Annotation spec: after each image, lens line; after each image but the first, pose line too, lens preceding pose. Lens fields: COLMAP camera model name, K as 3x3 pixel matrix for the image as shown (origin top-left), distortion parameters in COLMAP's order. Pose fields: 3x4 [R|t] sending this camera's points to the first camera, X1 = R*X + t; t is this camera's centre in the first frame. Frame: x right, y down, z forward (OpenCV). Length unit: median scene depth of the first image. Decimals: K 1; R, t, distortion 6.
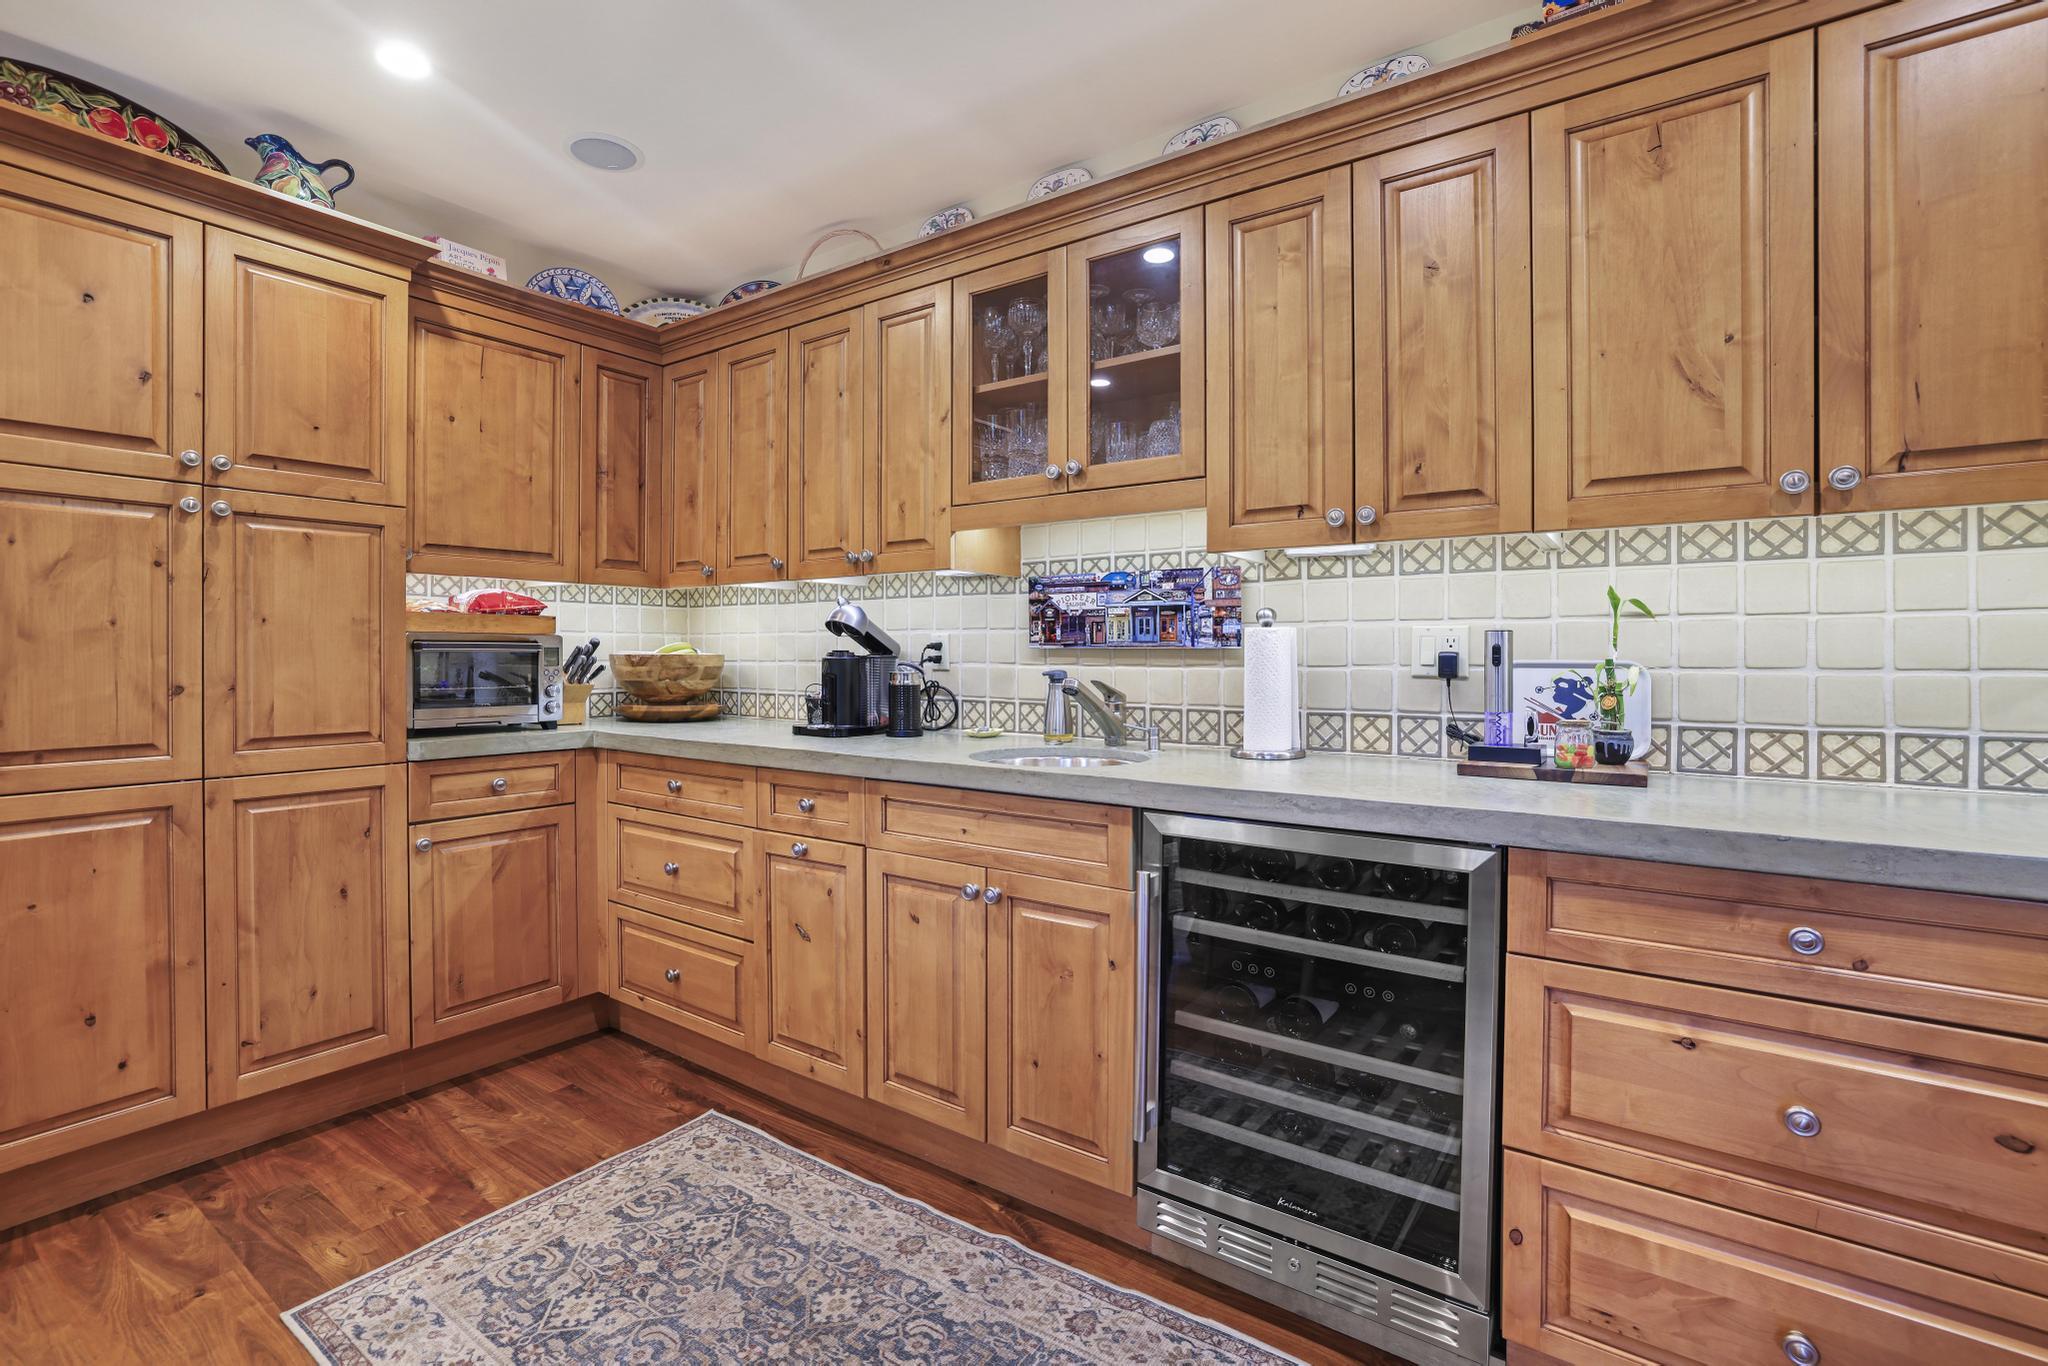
lens RADIAL K [[904.6, 0, 1018.5], [0, 904.6, 664.3], [0, 0, 1]] dist [-0.011188, 0.001549]
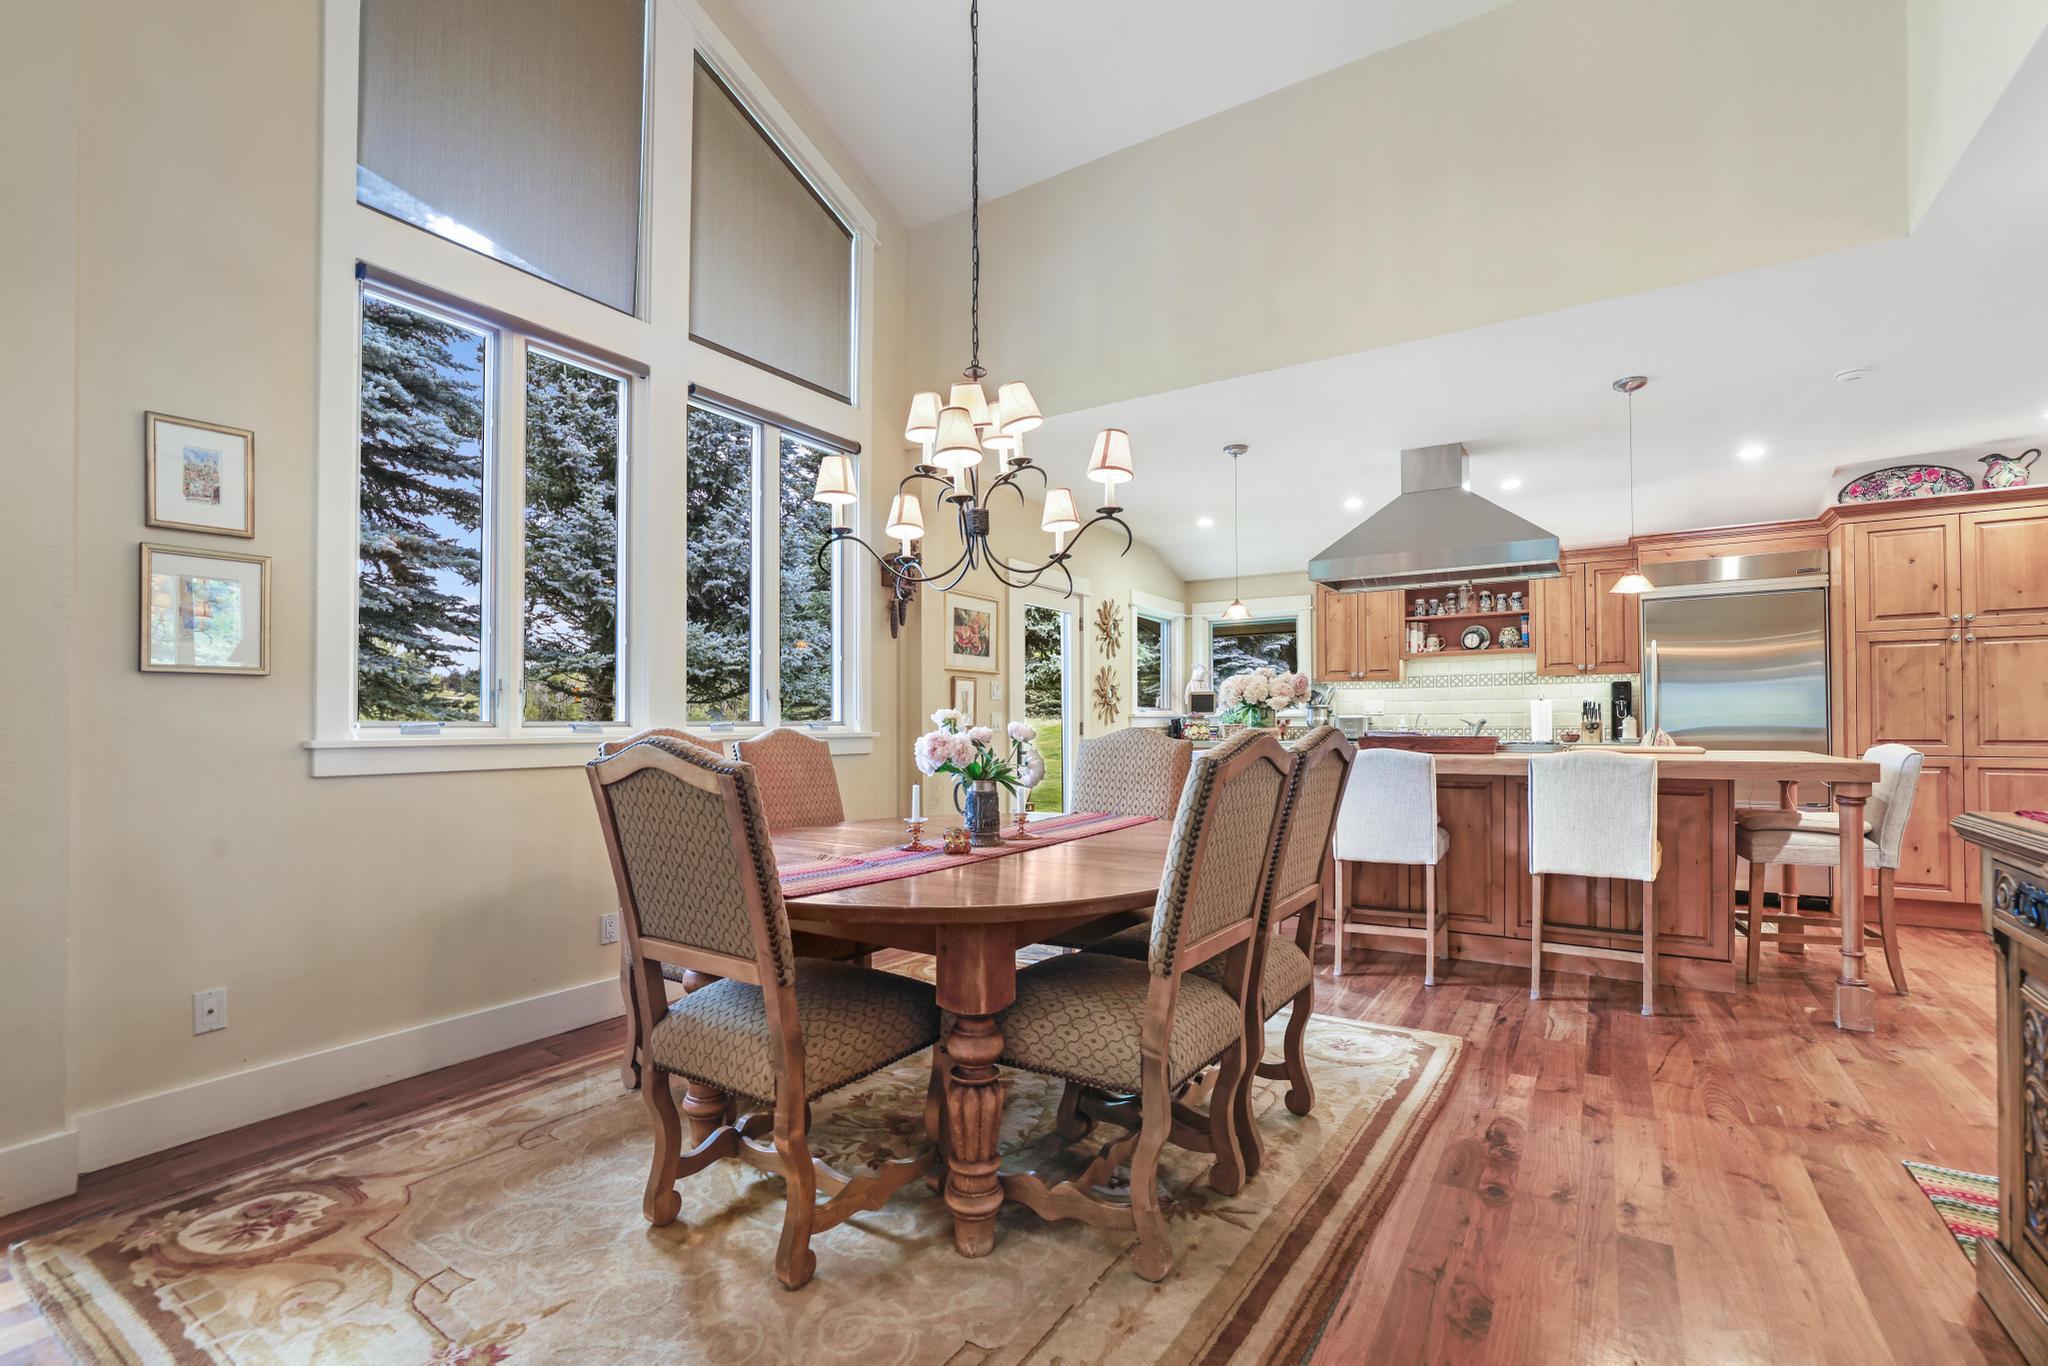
lens RADIAL K [[904.6, 0, 1019.5], [0, 904.6, 697.1], [0, 0, 1]] dist [-0.011188, 0.001549]
pose [[0.028138, -0.017646, -0.999448, 1.318218], [-0.005238, 0.999828, -0.017801, 0.029583], [0.999590, 0.005736, 0.028041, -1.483407]]
